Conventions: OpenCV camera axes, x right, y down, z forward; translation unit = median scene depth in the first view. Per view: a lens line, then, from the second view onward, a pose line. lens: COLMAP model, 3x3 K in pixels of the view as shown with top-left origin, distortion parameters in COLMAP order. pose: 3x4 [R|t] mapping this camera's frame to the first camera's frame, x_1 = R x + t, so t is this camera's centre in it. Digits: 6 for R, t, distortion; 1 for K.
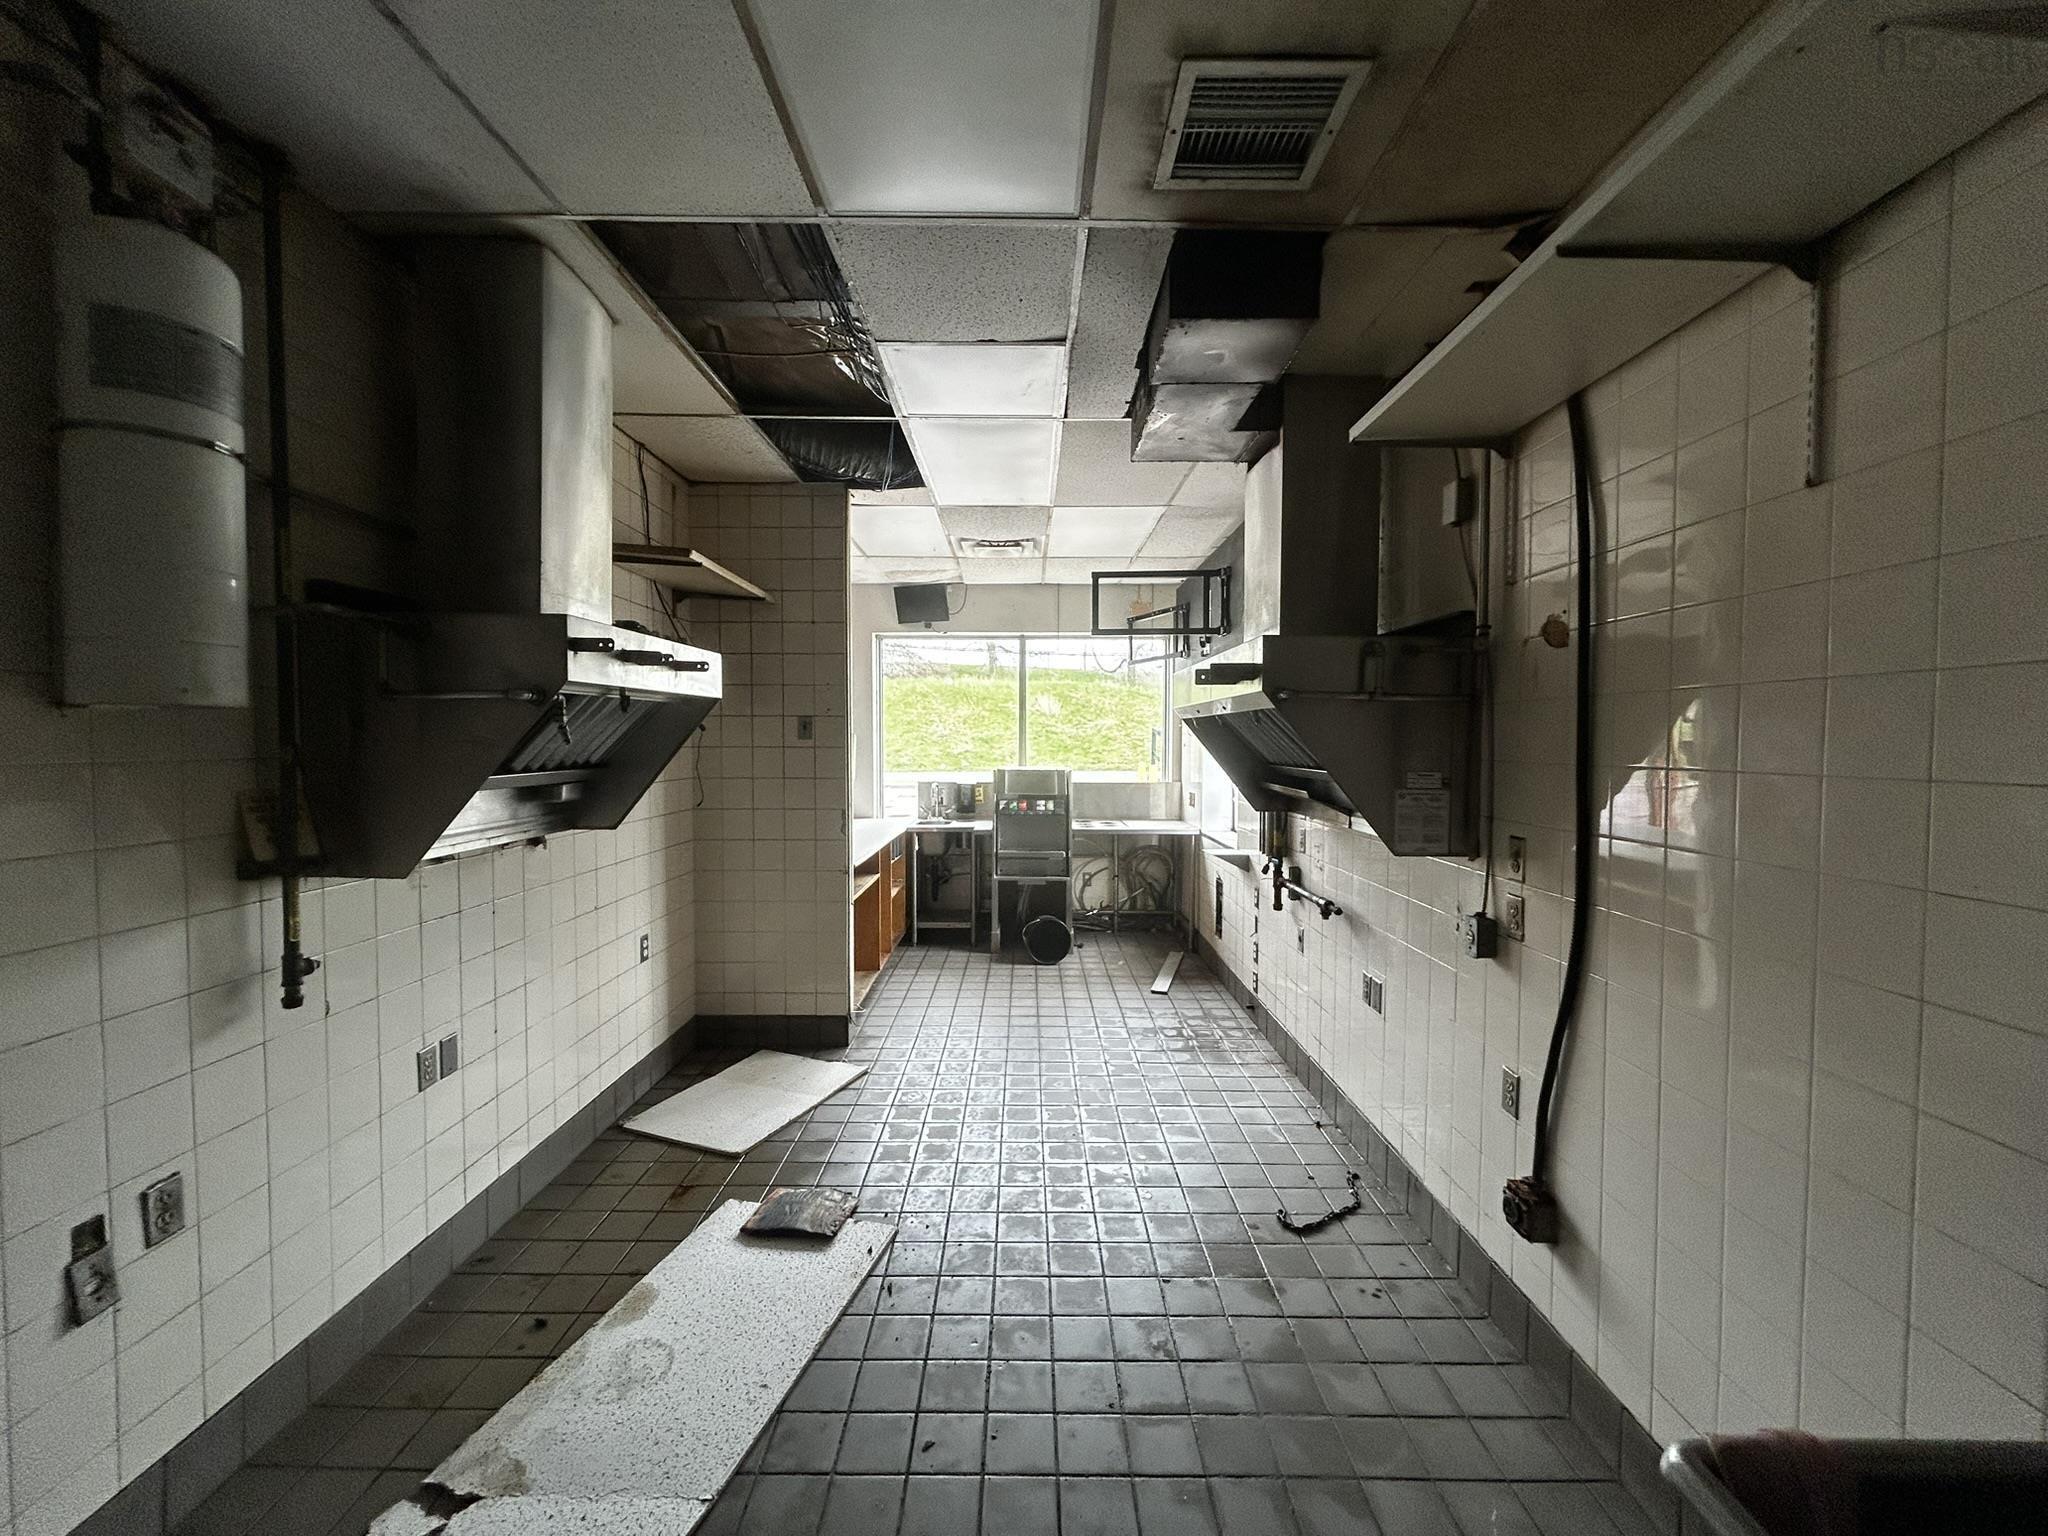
lens RADIAL K [[819.5, 0, 1024.0], [0, 819.5, 768.0], [0, 0, 1]] dist [-0.000356, 0.000117]
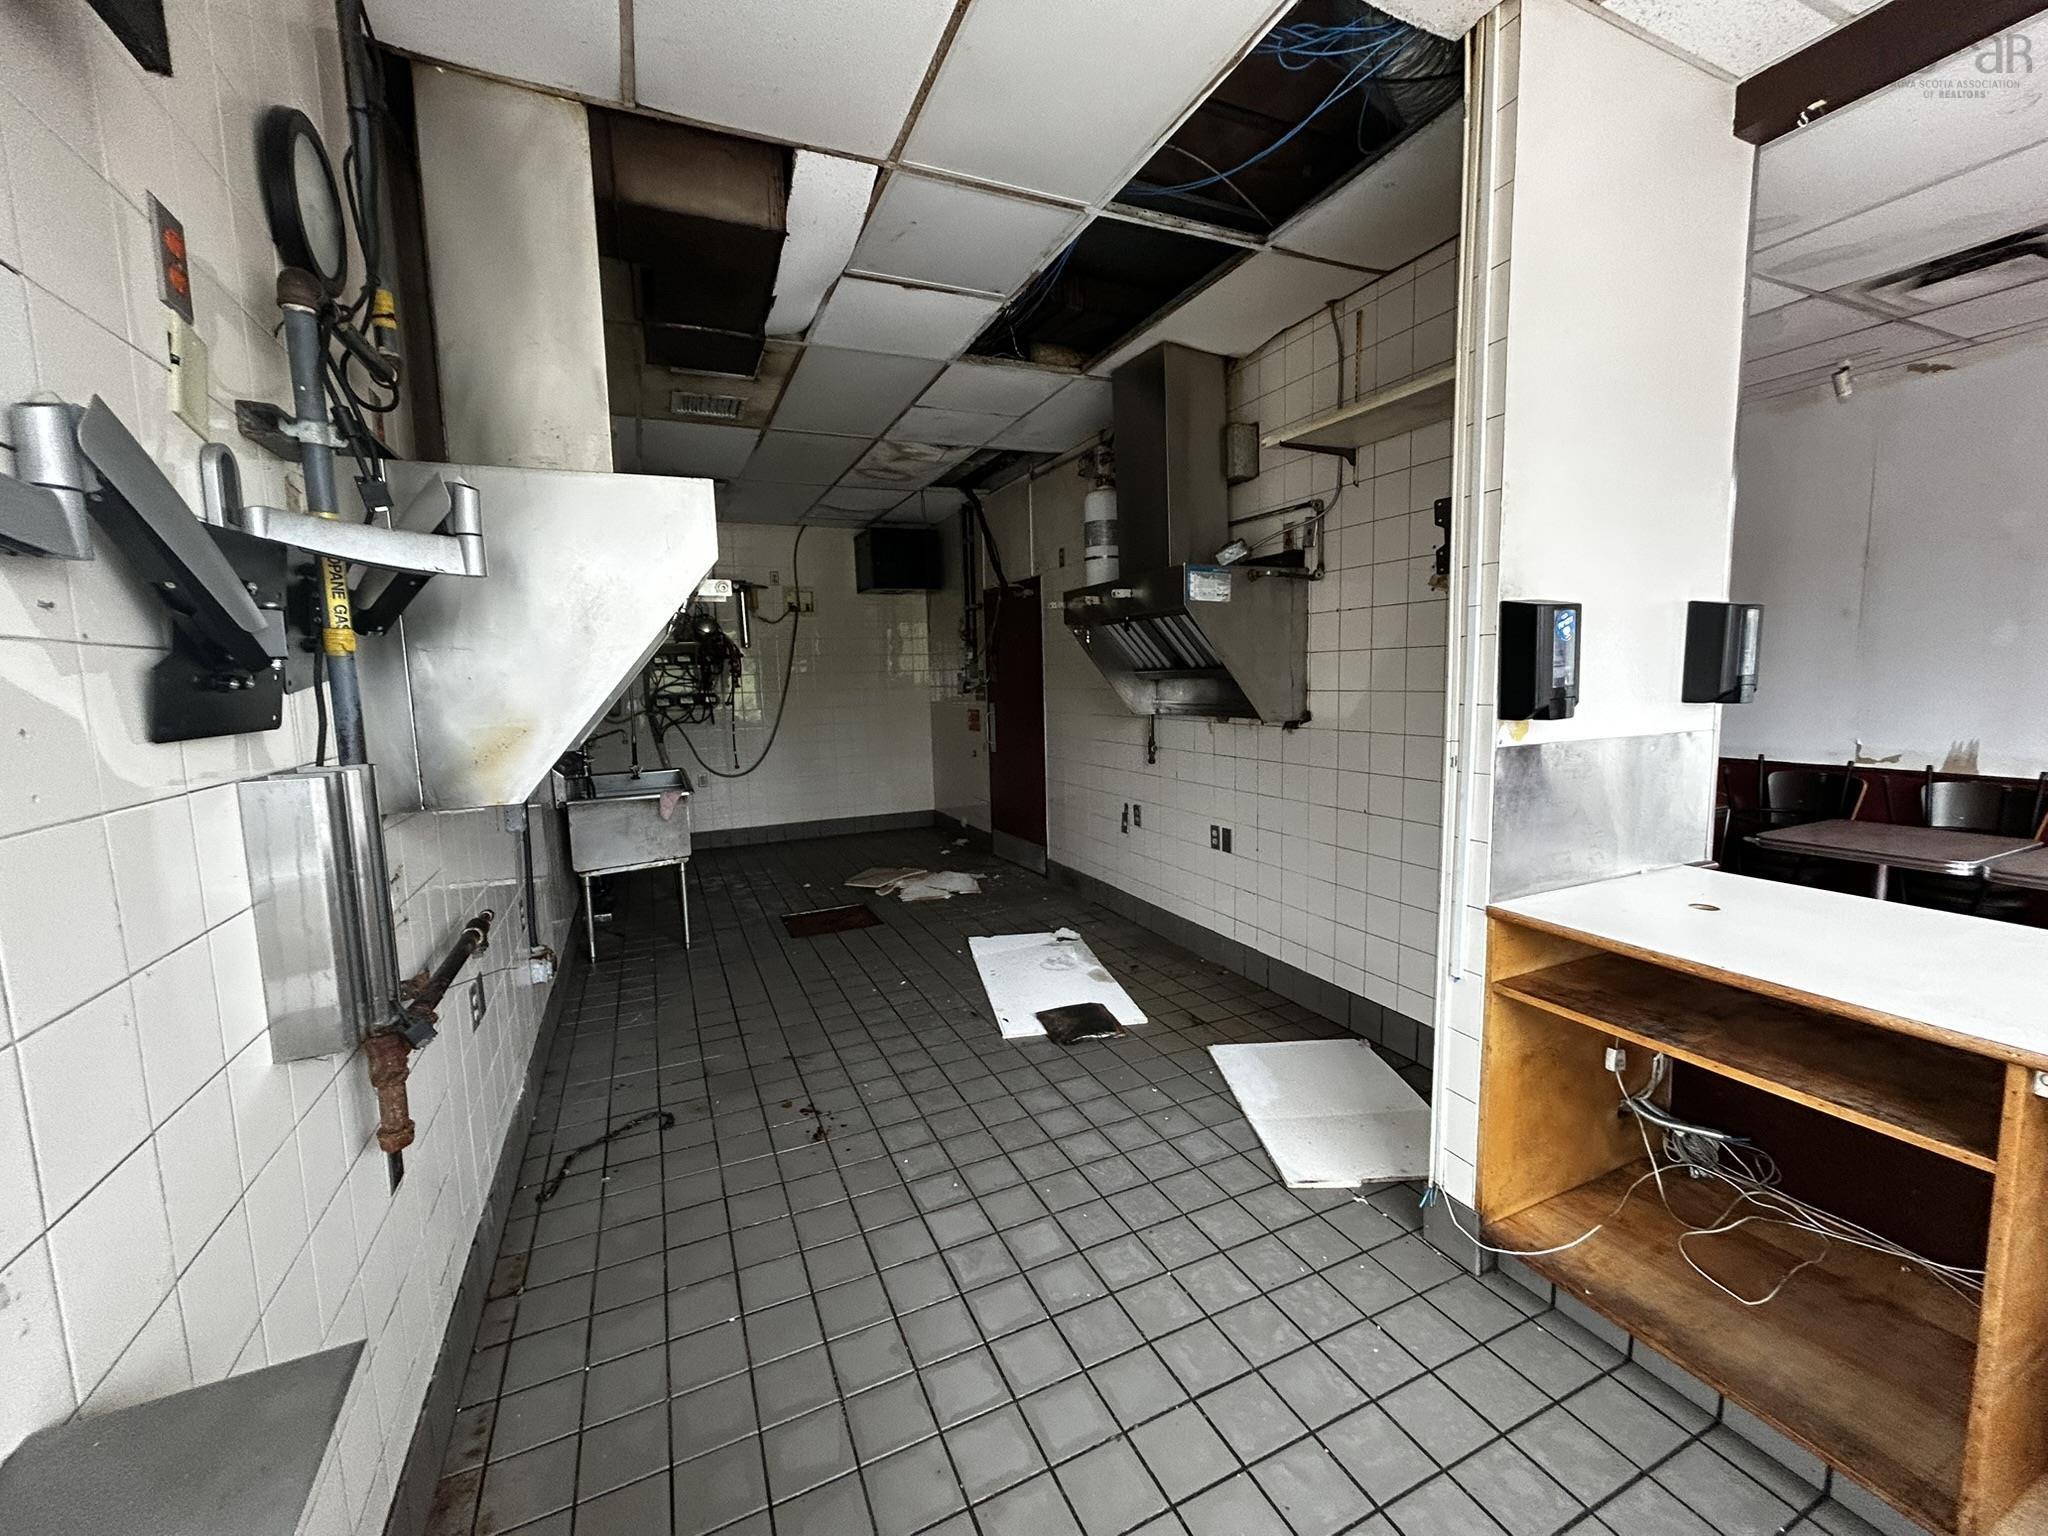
lens RADIAL K [[819.5, 0, 1024.0], [0, 819.5, 768.0], [0, 0, 1]] dist [-0.000356, 0.000117]
pose [[-0.908462, 0.066606, -0.412626, 0.348220], [0.005009, 0.988885, 0.148598, -0.041286], [0.417938, 0.132929, -0.898698, 2.331615]]
